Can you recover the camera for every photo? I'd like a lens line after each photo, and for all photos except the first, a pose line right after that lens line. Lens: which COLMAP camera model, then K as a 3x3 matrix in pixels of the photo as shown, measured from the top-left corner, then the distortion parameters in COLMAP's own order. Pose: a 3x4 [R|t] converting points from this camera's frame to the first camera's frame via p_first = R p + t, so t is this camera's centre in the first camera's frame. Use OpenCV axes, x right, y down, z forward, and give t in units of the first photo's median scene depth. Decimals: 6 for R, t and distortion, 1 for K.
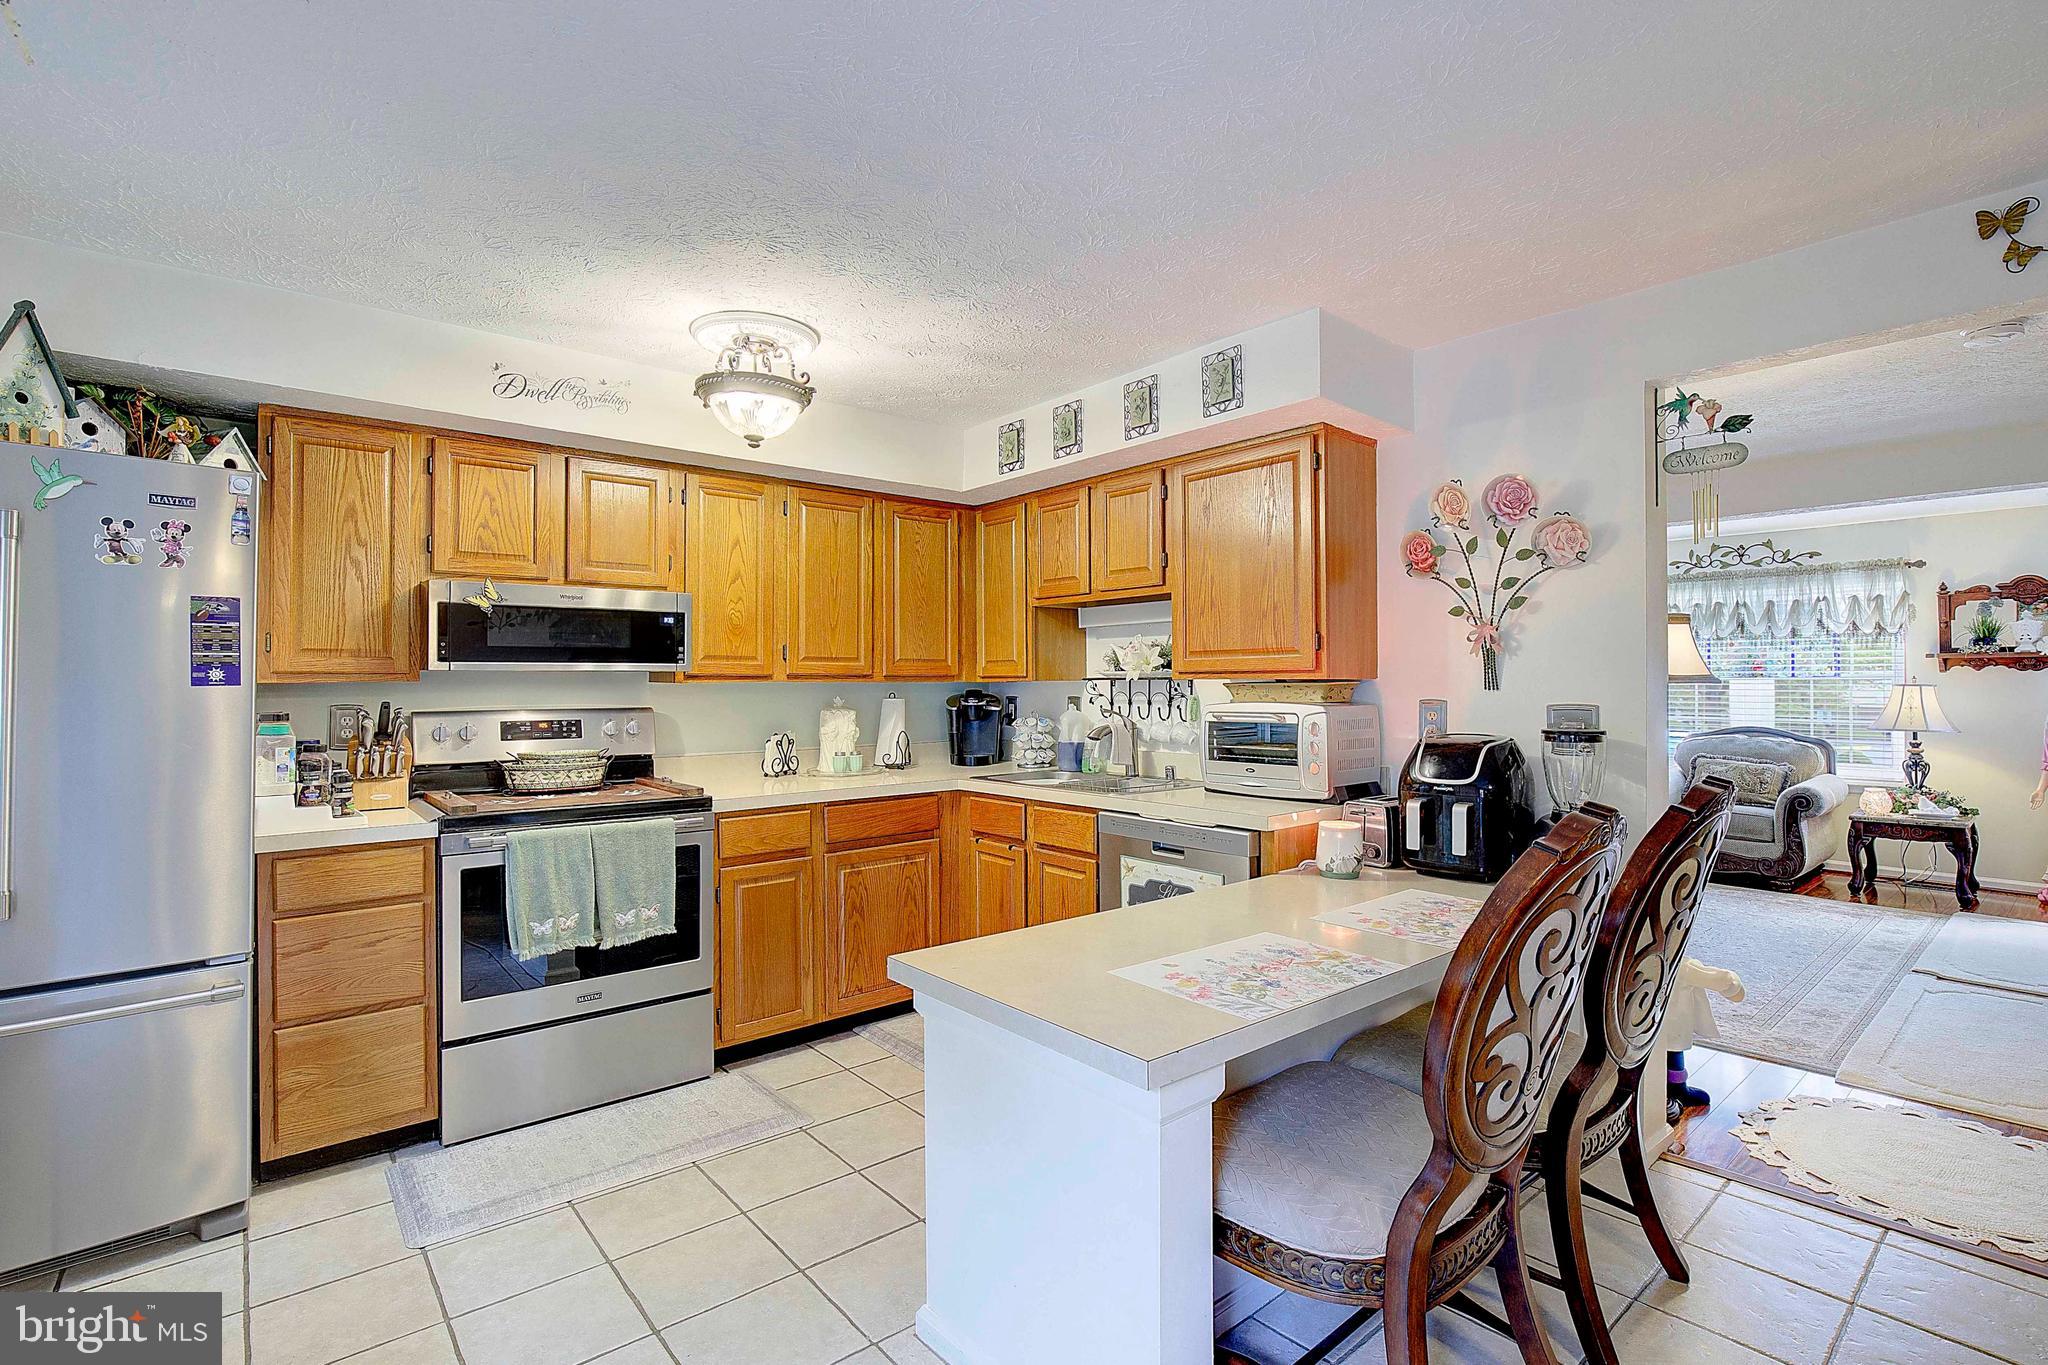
lens RADIAL K [[966.9, 0, 1033.9], [0, 966.9, 673.1], [0, 0, 1]] dist [-0.036352, 0.010071]
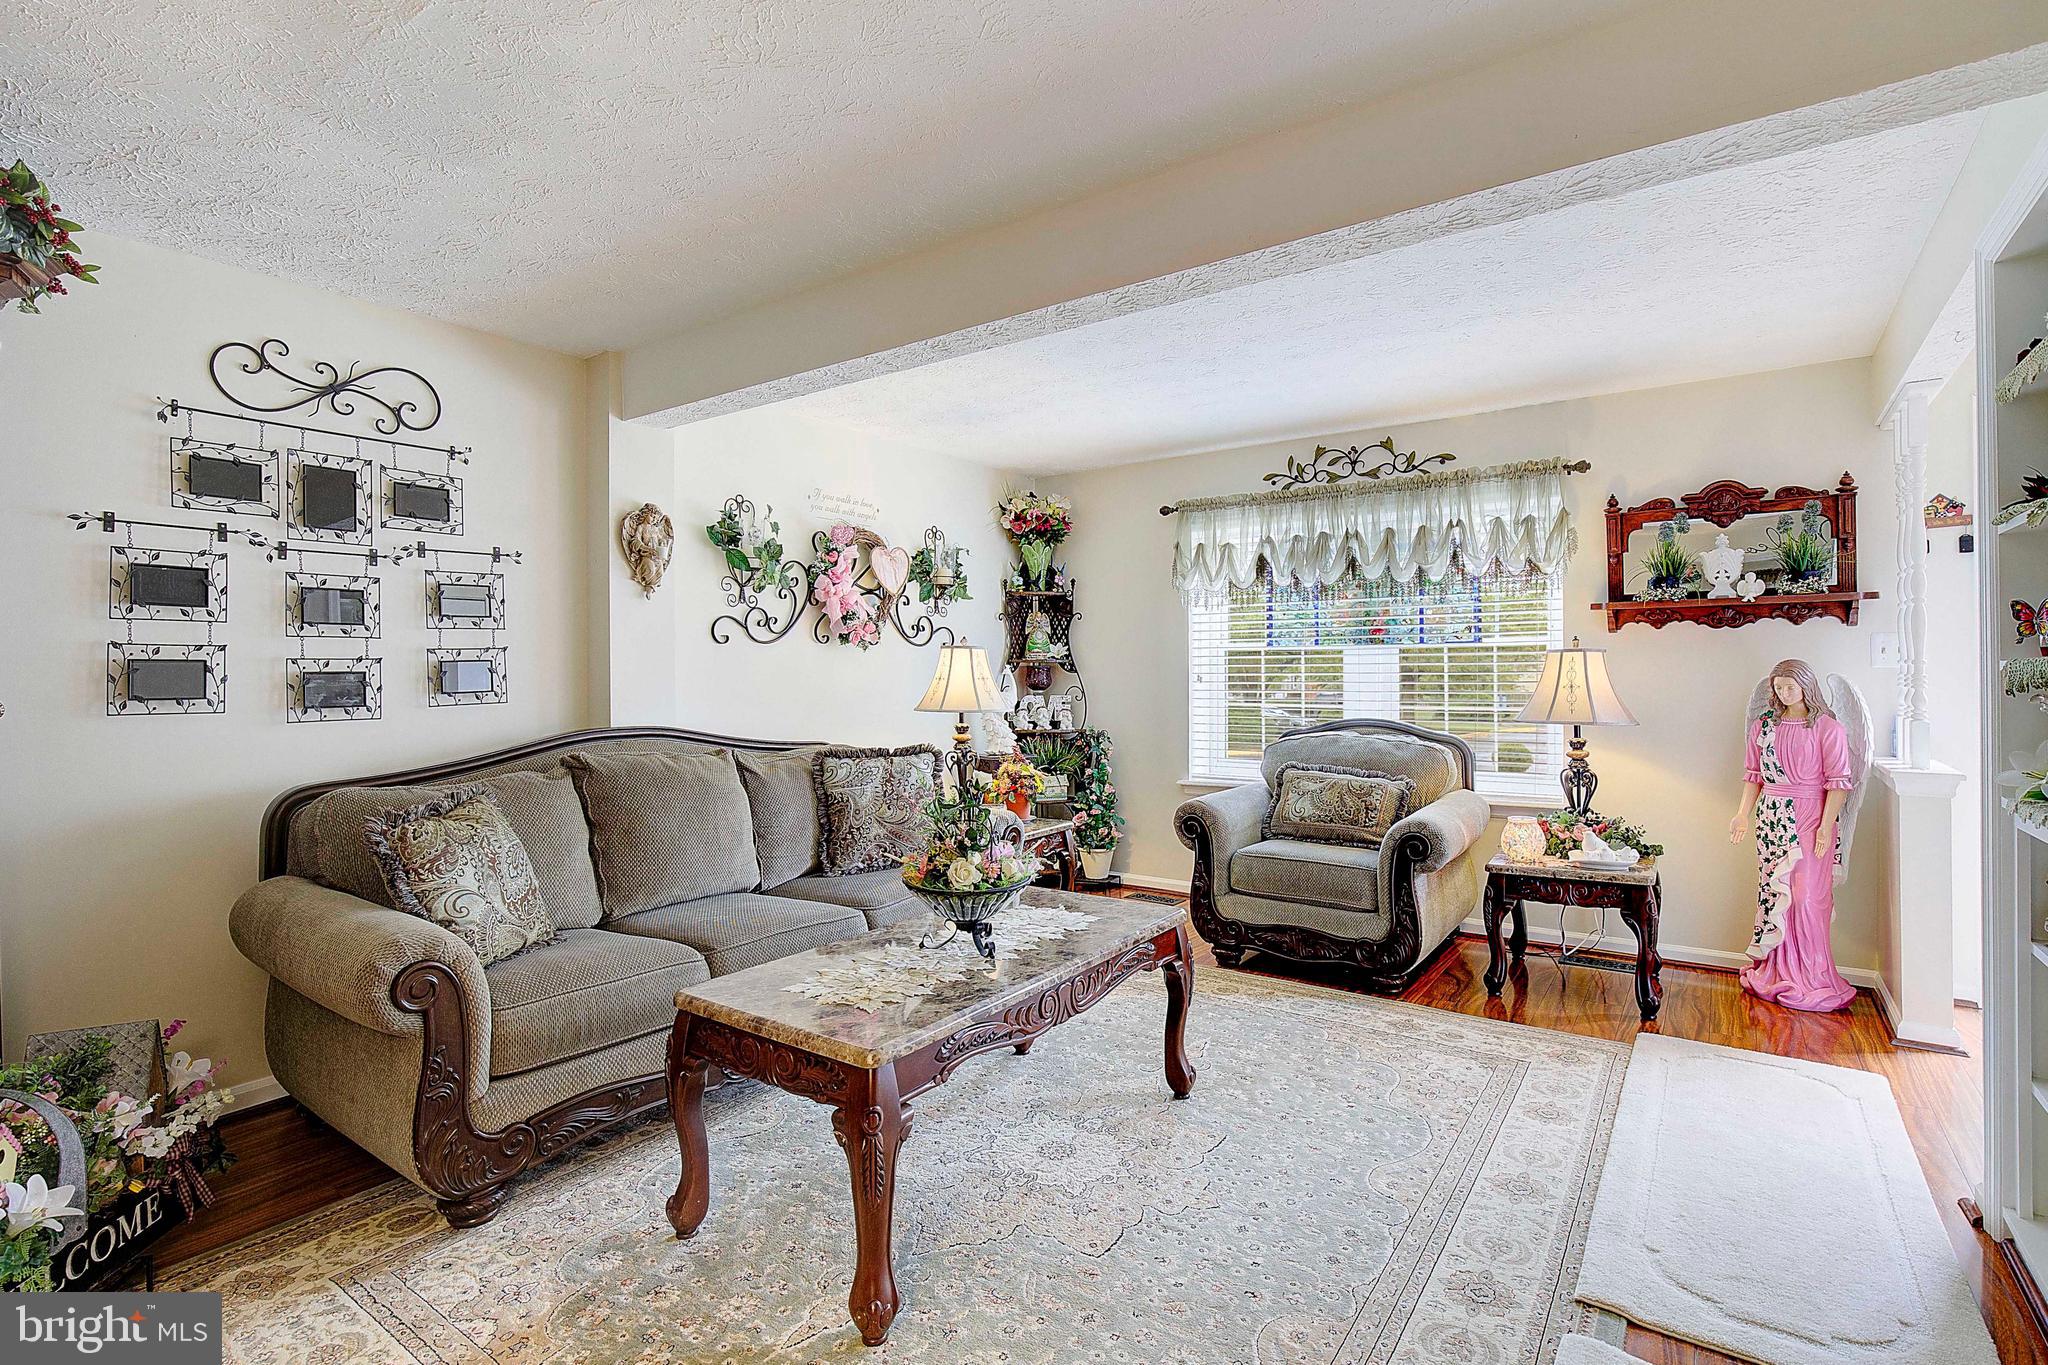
lens RADIAL K [[966.9, 0, 1033.9], [0, 966.9, 673.1], [0, 0, 1]] dist [-0.036352, 0.010071]
pose [[0.970703, -0.006809, 0.240187, 0.417798], [0.004904, 0.999952, 0.008529, 0.020286], [-0.240233, -0.007101, 0.970689, 0.455848]]
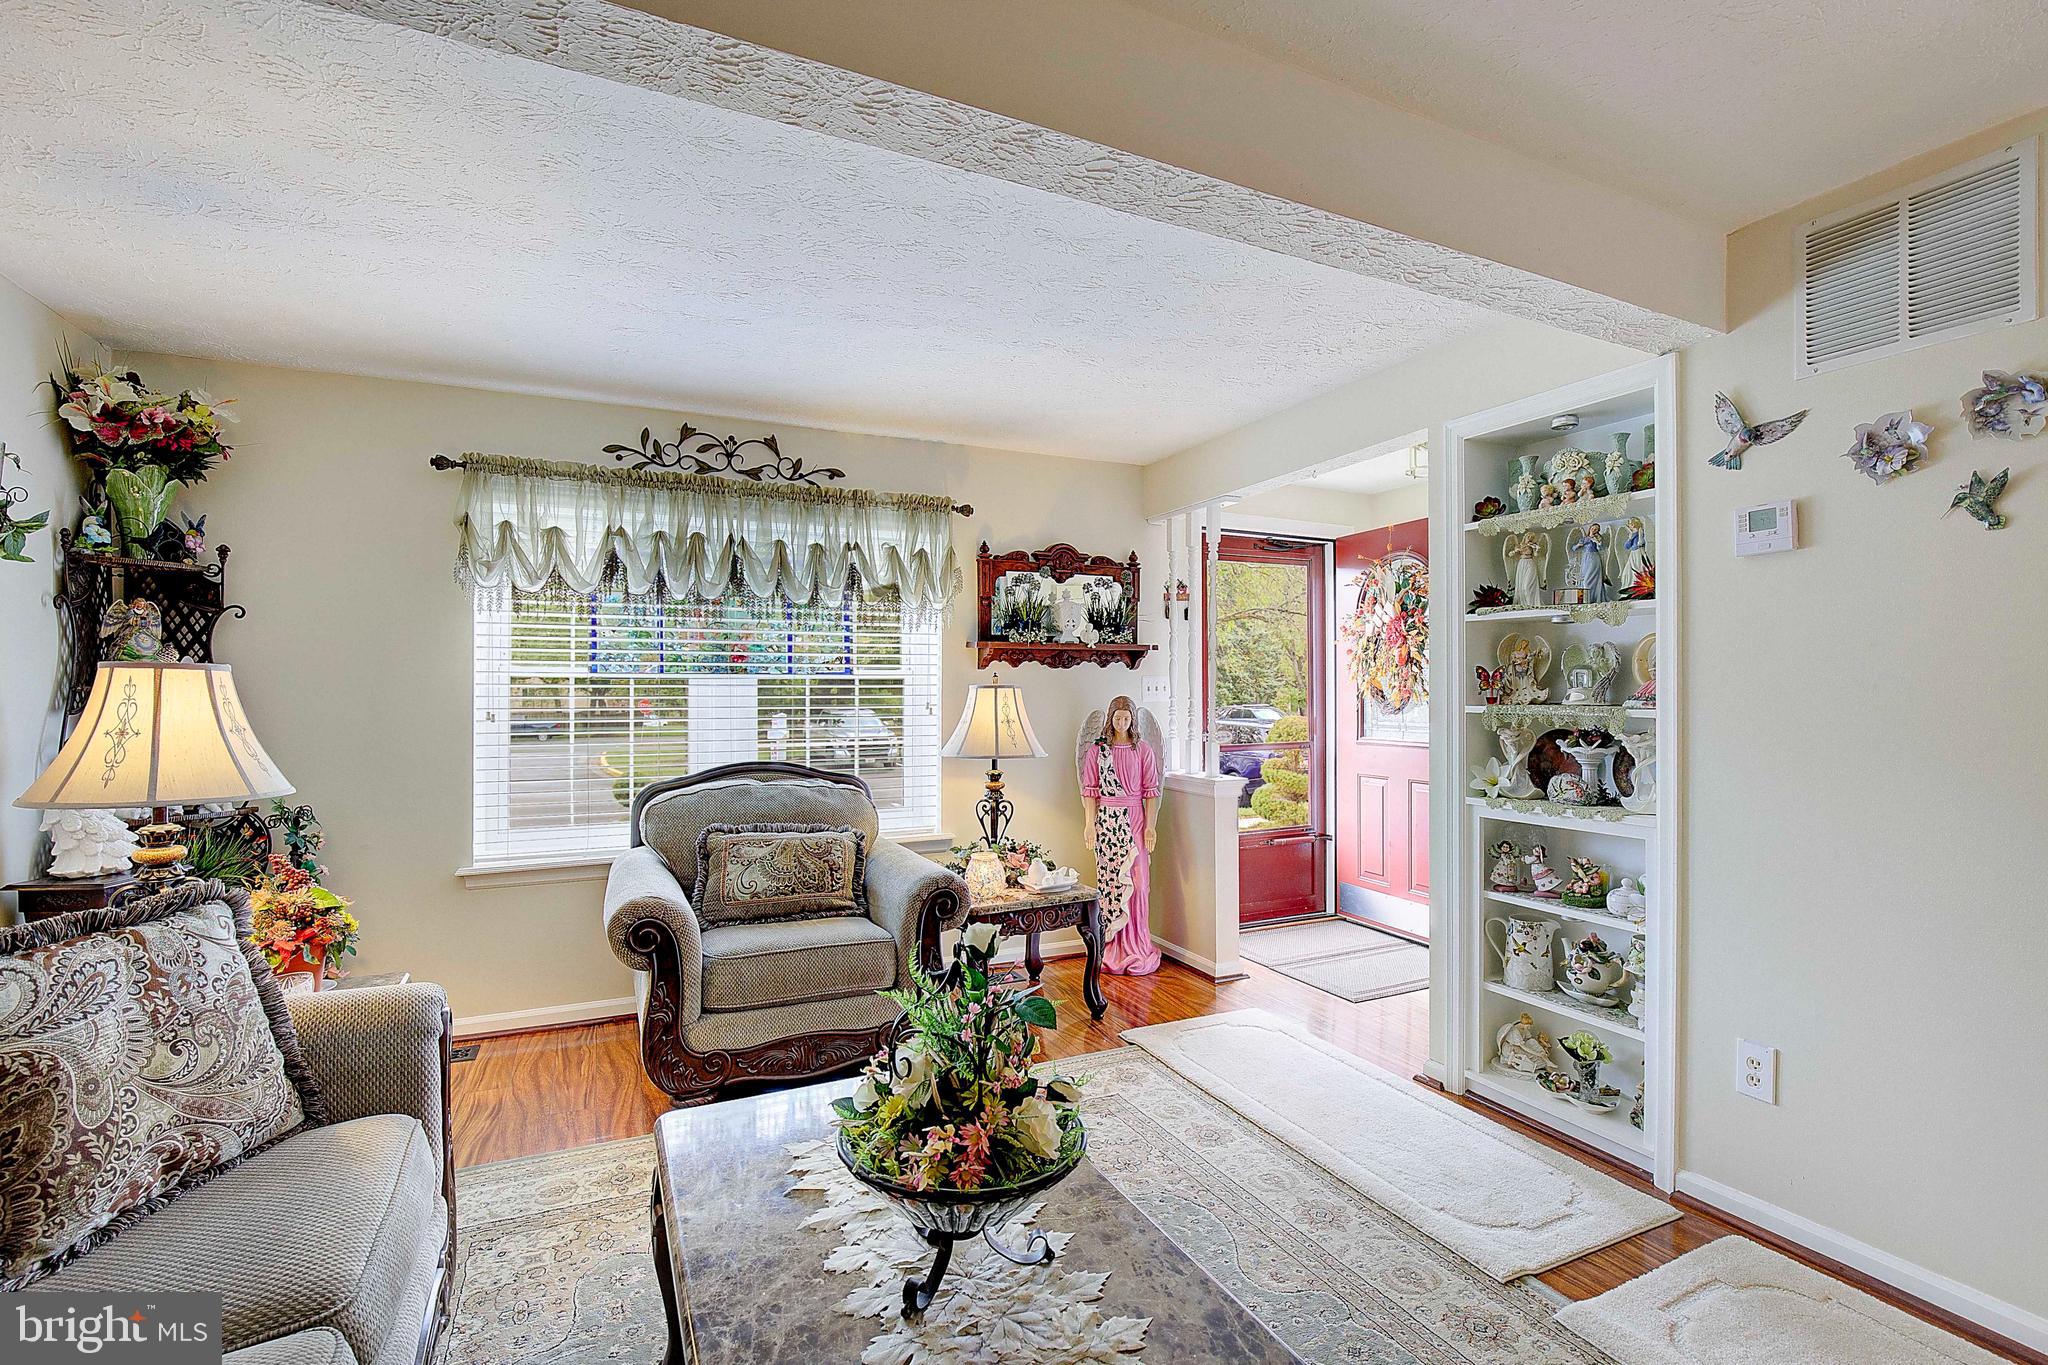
lens RADIAL K [[948.6, 0, 1051.4], [0, 948.6, 686.5], [0, 0, 1]] dist [-0.017874, 0.000463]
pose [[0.247097, -0.000680, 0.968991, 0.291820], [-0.008093, 0.999963, 0.002765, 0.010336], [-0.968957, -0.008525, 0.247082, 0.782431]]
